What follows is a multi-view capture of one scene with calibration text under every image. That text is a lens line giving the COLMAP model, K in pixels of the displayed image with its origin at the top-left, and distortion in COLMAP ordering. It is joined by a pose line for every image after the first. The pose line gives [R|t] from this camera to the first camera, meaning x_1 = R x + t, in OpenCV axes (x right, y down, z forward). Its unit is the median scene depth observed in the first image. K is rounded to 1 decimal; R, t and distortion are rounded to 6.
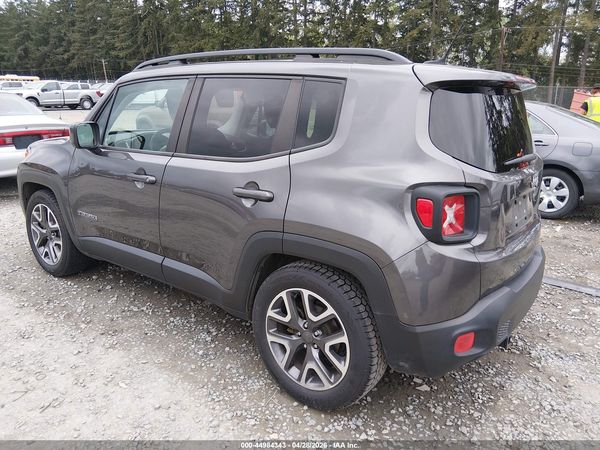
lens RADIAL K [[453.7, 0, 300.2], [0, 453.7, 220.2], [0, 0, 1]] dist [0.081616, -0.142817]
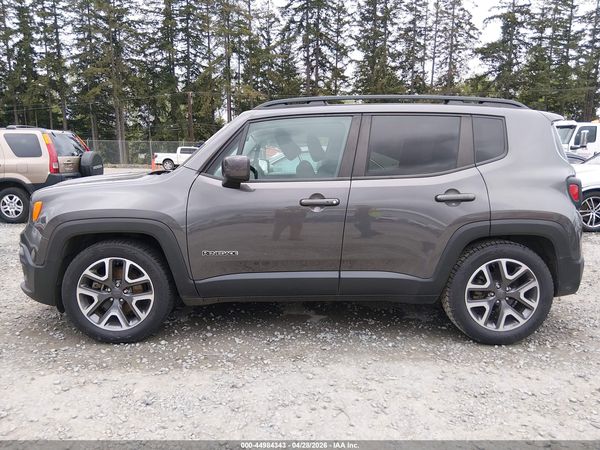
lens RADIAL K [[453.7, 0, 300.2], [0, 453.7, 220.2], [0, 0, 1]] dist [0.081616, -0.142817]
pose [[0.791980, -0.100296, 0.602252, -1.228086], [0.171335, 0.983288, -0.061559, 0.011530], [-0.586013, 0.151940, 0.795929, 0.187659]]
